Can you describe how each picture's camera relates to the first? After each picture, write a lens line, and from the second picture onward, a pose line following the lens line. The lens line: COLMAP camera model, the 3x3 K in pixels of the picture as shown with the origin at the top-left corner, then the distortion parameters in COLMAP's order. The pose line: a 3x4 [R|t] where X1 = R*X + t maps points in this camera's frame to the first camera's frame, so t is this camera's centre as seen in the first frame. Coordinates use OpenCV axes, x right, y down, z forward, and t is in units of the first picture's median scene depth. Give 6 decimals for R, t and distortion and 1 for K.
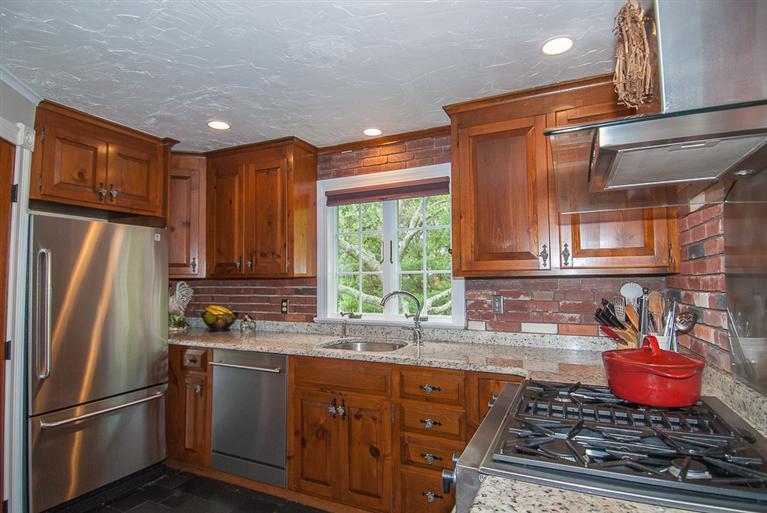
lens RADIAL K [[398.1, 0, 382.6], [0, 398.1, 255.5], [0, 0, 1]] dist [0.003443, -0.022928]
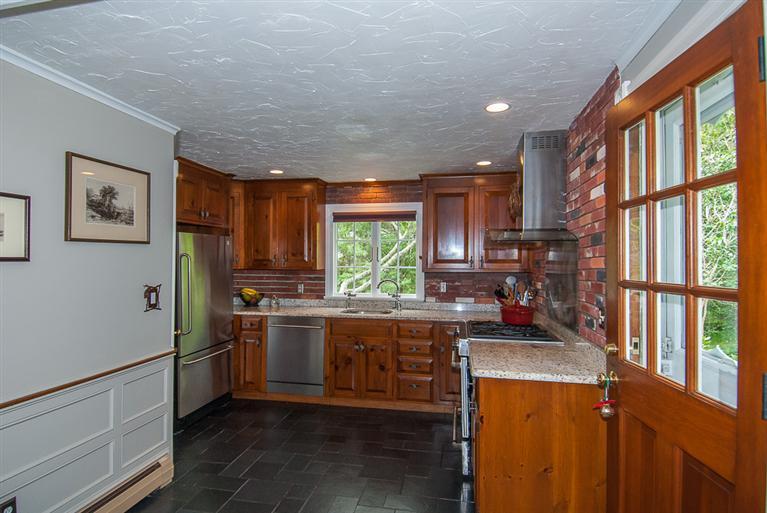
lens RADIAL K [[398.1, 0, 384.6], [0, 398.1, 257.8], [0, 0, 1]] dist [0.003443, -0.022928]
pose [[0.967871, 0.015305, 0.250981, -0.379527], [-0.028168, 0.998463, 0.047738, -0.078603], [-0.249864, -0.053274, 0.966814, -0.592774]]
